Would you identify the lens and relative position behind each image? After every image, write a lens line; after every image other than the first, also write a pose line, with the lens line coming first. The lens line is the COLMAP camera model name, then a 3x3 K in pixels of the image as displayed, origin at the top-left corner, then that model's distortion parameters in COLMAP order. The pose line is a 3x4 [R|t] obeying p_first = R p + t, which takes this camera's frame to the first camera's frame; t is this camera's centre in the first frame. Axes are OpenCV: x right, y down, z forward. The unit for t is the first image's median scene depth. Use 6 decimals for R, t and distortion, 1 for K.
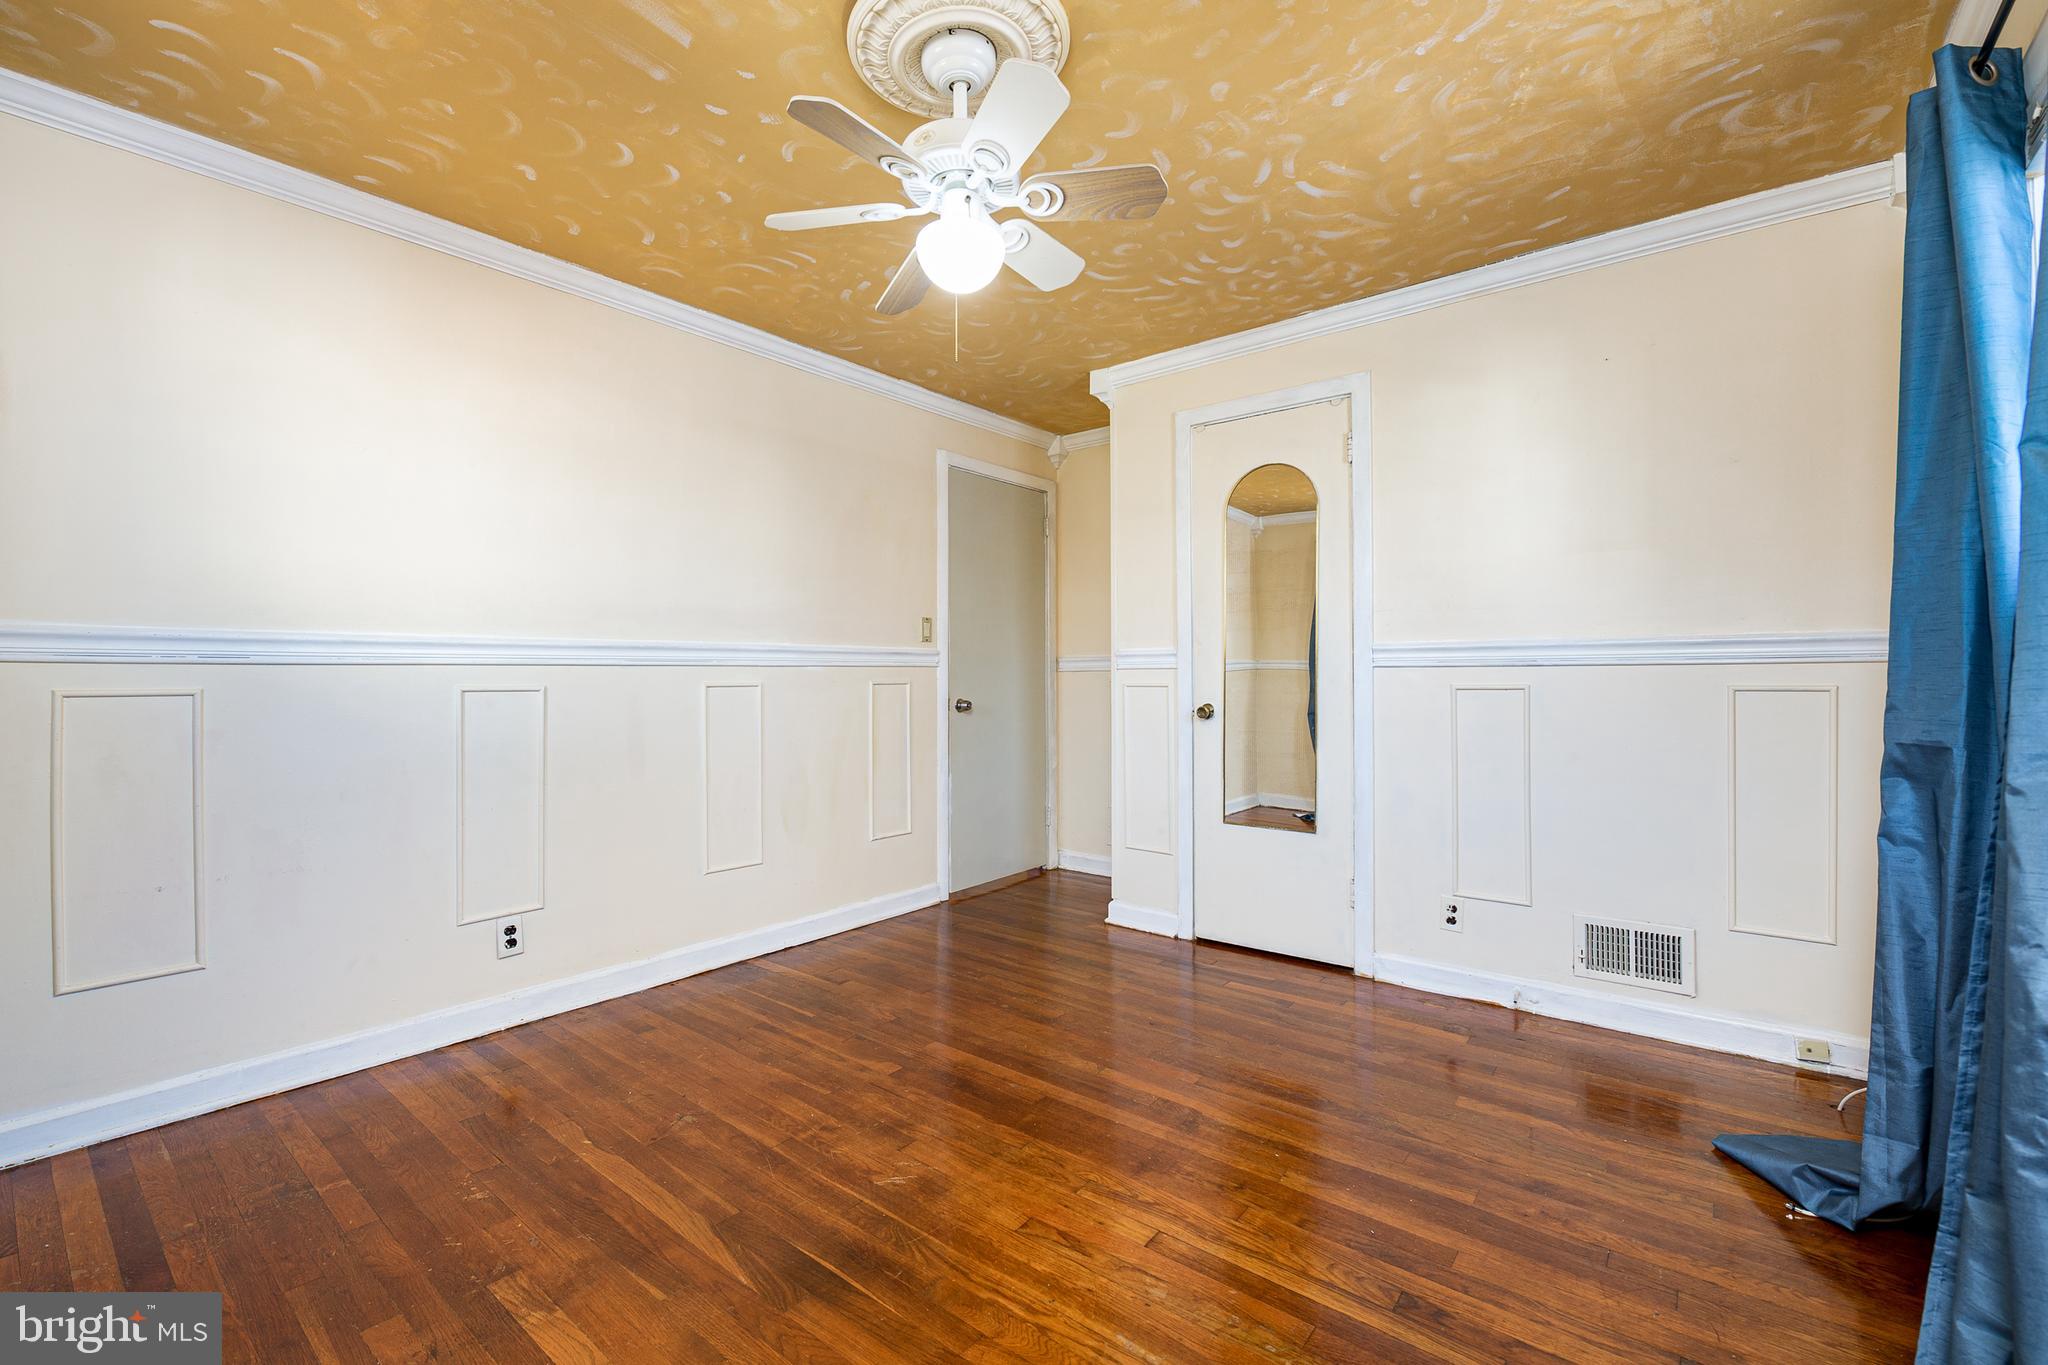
lens RADIAL K [[874.3, 0, 1024.0], [0, 874.3, 682.5], [0, 0, 1]] dist [-0.000217, -0.000027]
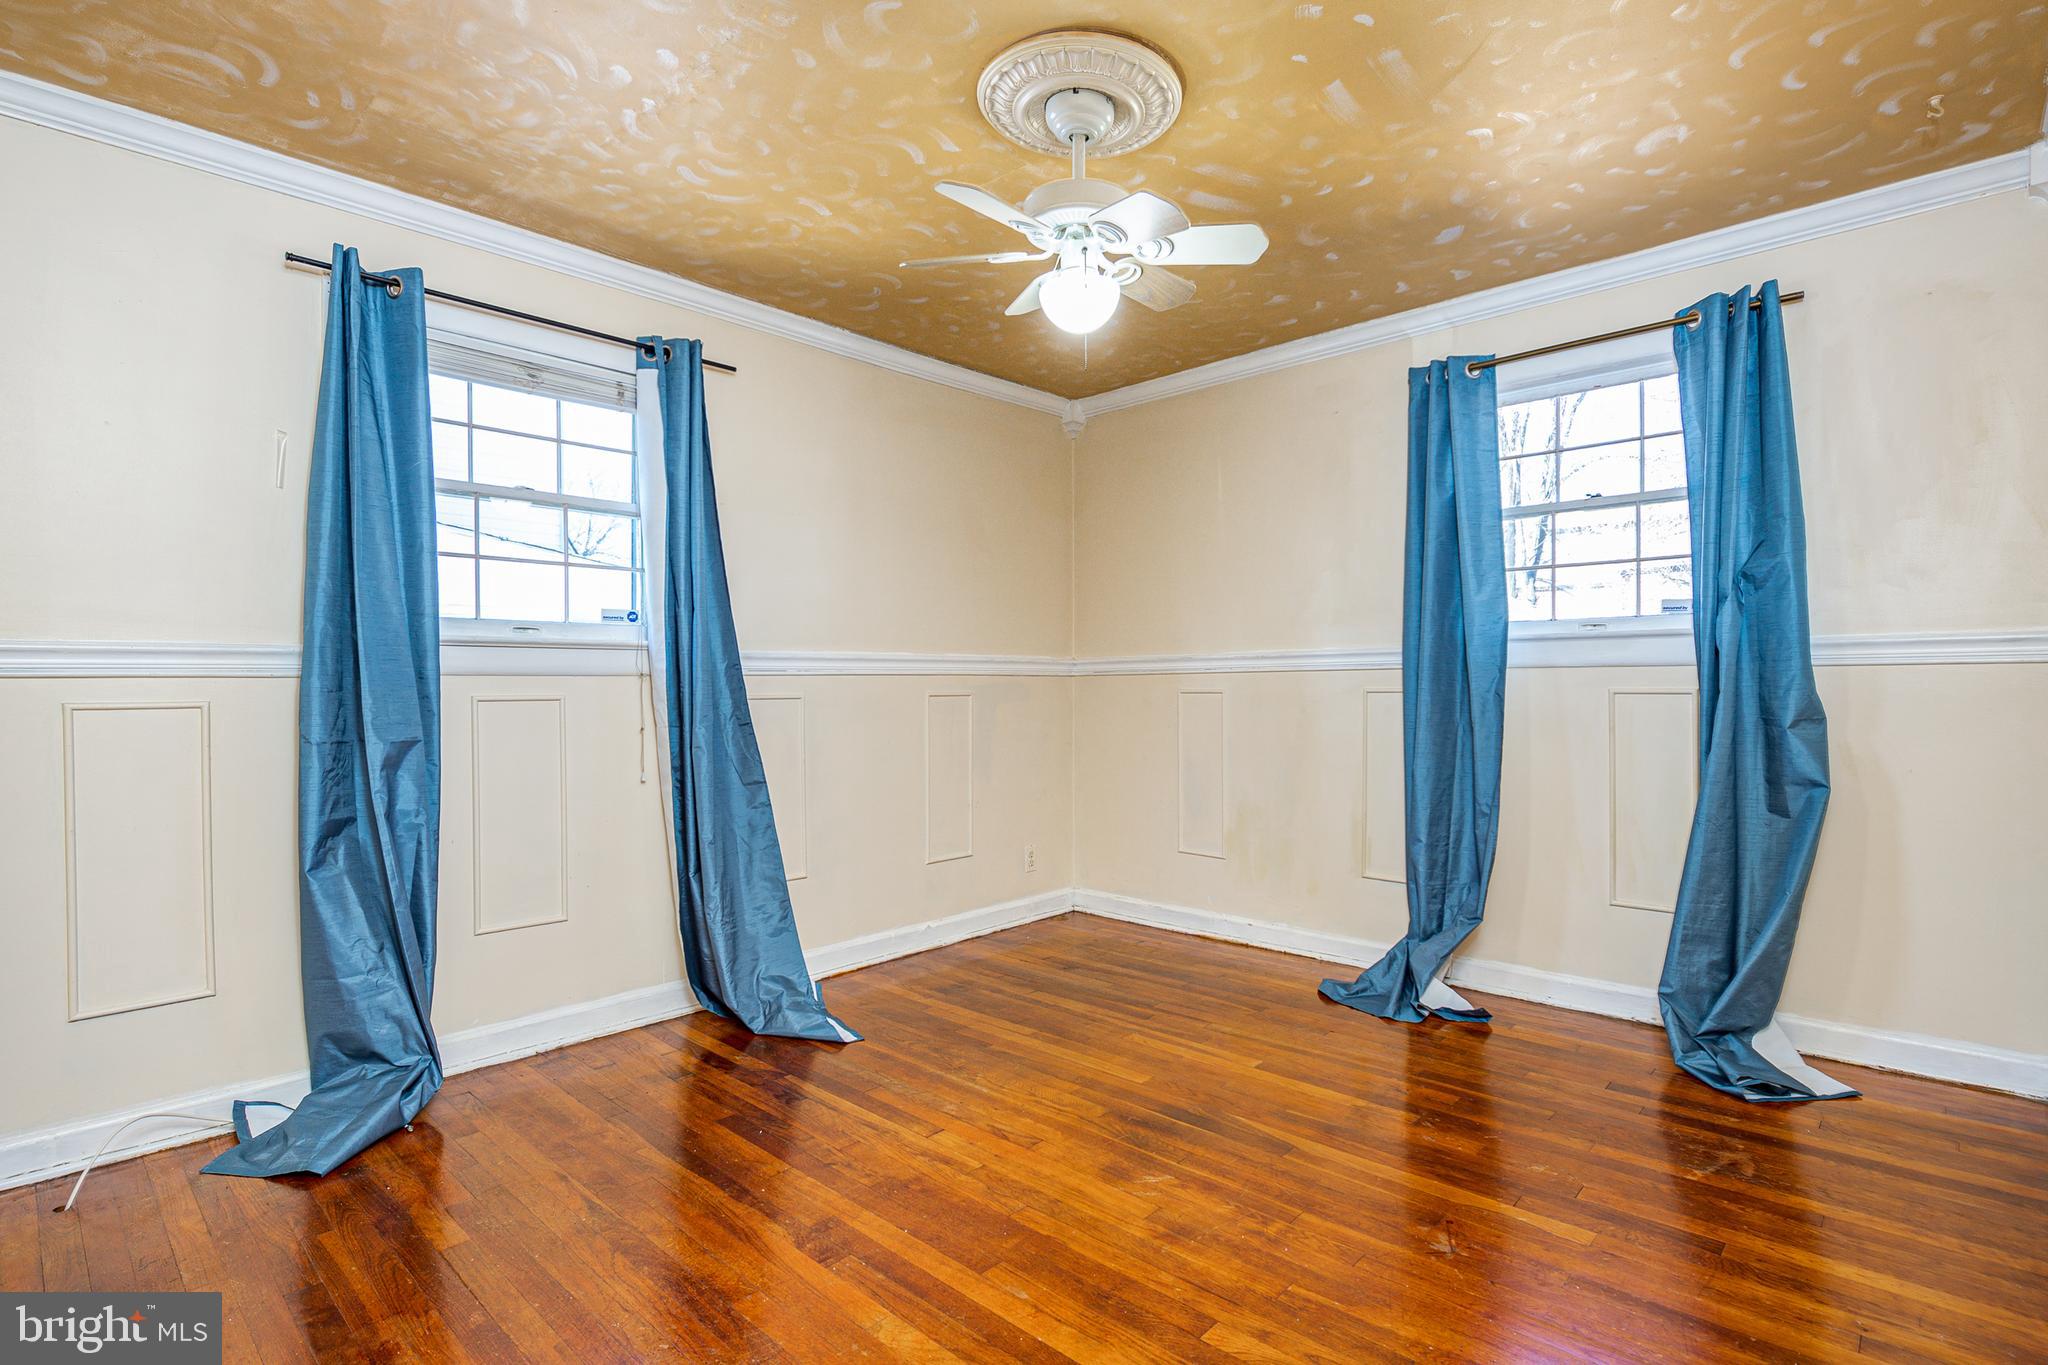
lens RADIAL K [[995.9, 0, 1024.0], [0, 995.9, 682.5], [0, 0, 1]] dist [0.000273, 0.000045]
pose [[-0.995253, 0.006467, 0.097110, -0.106501], [0.007232, 0.999946, 0.007523, -0.022981], [-0.097056, 0.008190, -0.995245, 2.056448]]
